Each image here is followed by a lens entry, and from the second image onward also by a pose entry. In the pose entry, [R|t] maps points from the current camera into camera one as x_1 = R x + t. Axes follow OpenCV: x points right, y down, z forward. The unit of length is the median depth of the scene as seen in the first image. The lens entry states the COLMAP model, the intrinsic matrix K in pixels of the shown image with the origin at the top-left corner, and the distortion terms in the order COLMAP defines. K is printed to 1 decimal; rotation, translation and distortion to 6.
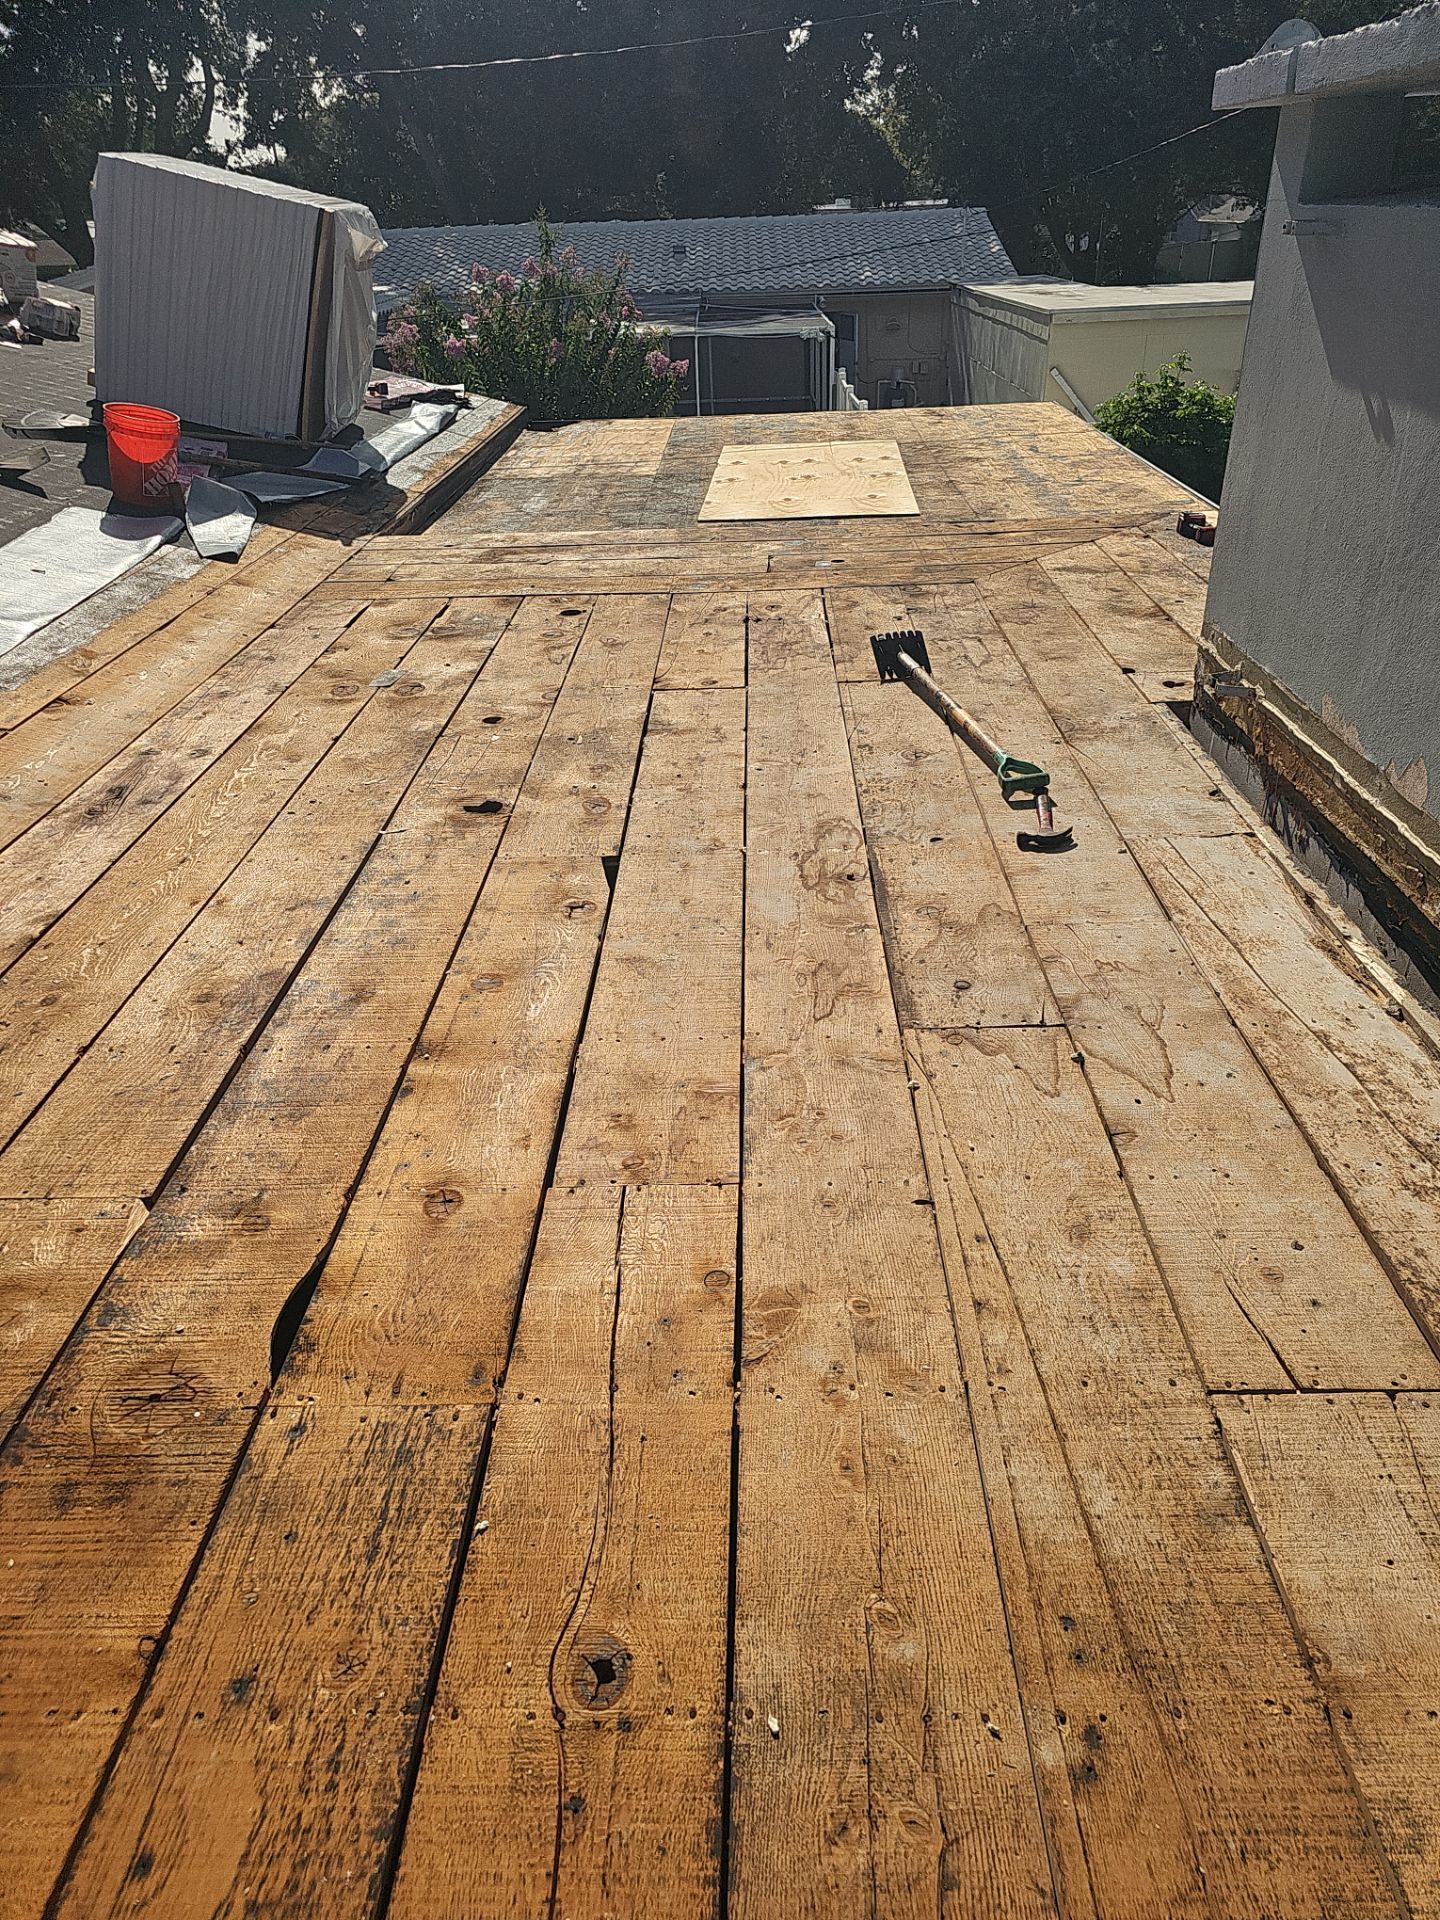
lens RADIAL K [[1383.1, 0, 762.1], [0, 1383.1, 959.8], [0, 0, 1]] dist [0.059538, 0.003524]
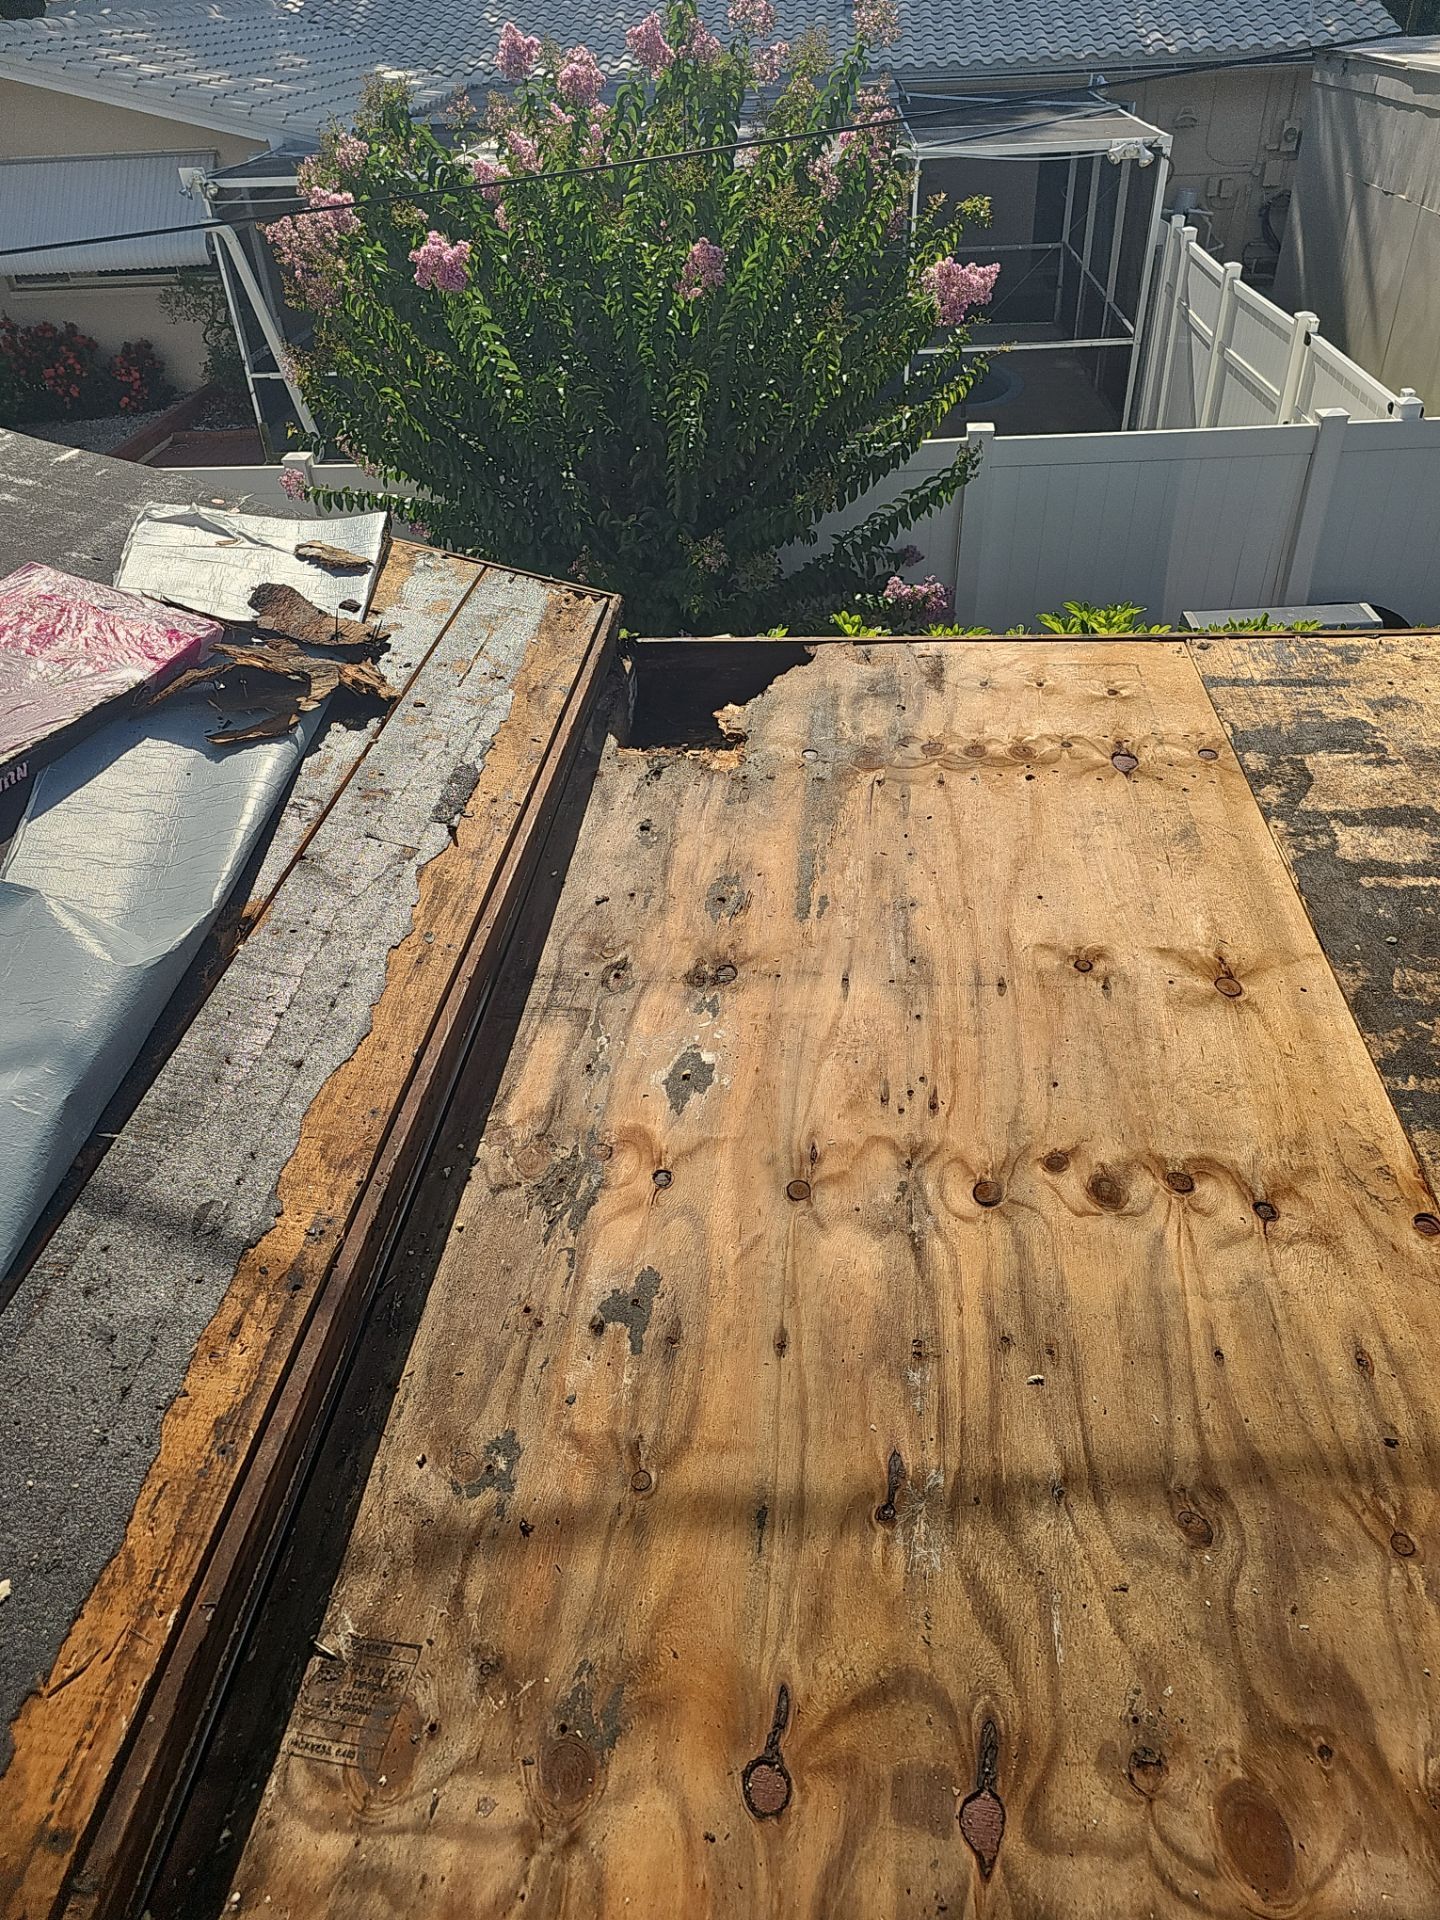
lens RADIAL K [[1393.9, 0, 723.5], [0, 1393.9, 1005.2], [0, 0, 1]] dist [0.002830, 0.002337]
pose [[0.995951, 0.038784, -0.081105, -0.068013], [-0.026106, 0.988051, 0.151900, -0.192347], [0.086027, -0.149167, 0.985063, 0.389314]]
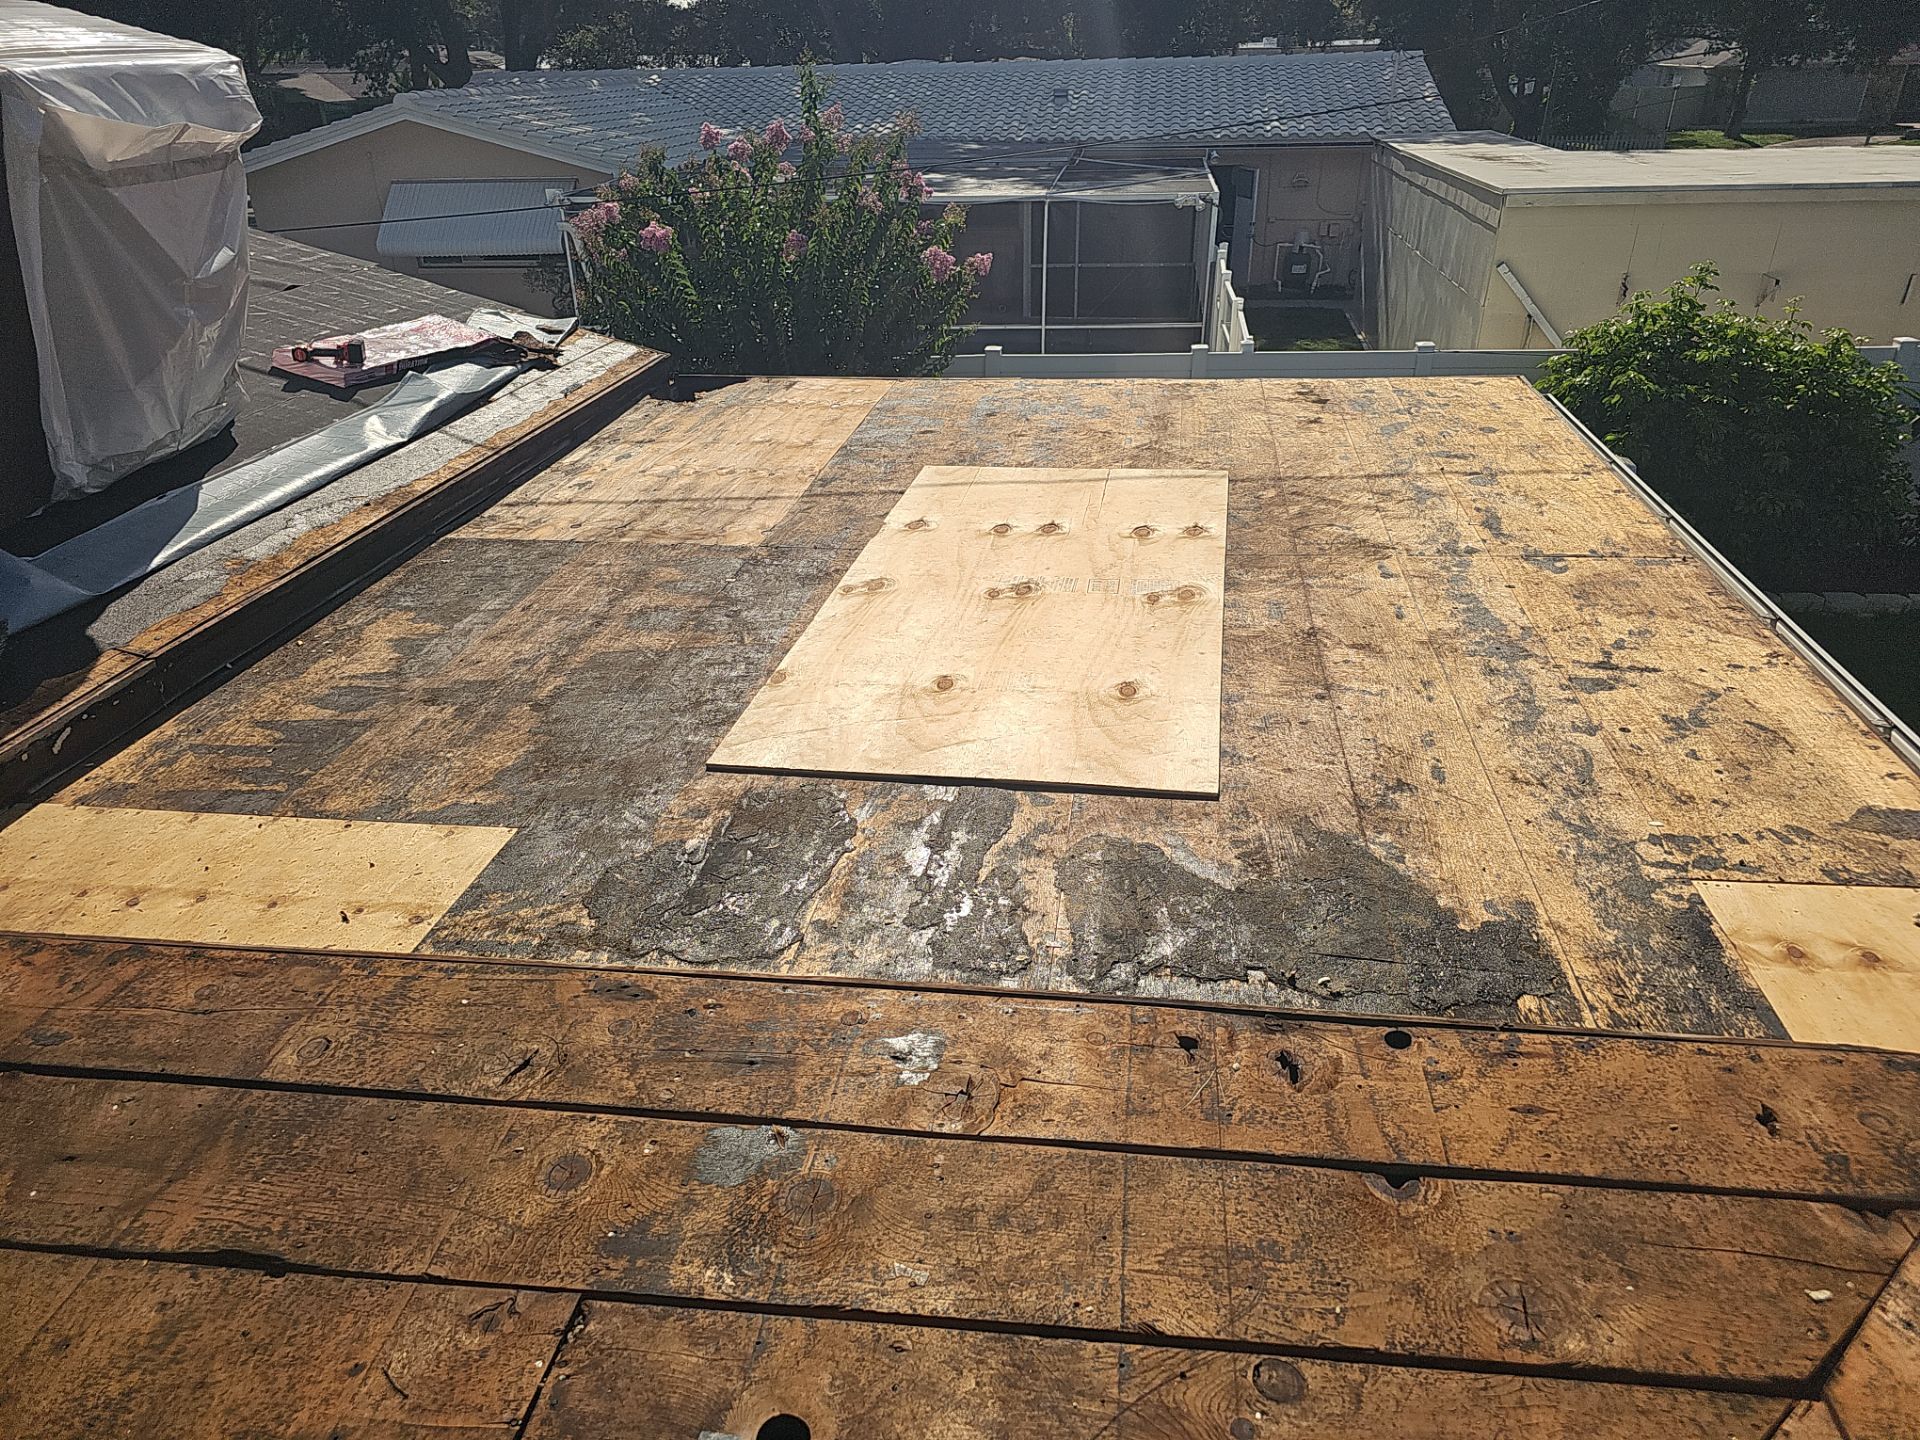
lens RADIAL K [[1357.4, 0, 960.0], [0, 1357.4, 720.0], [0, 0, 1]] dist [0.025184, 0.000738]
pose [[0.988178, 0.074474, -0.134009, 0.032638], [-0.078660, 0.996557, -0.026213, -0.117170], [0.131596, 0.036444, 0.990633, 0.212779]]
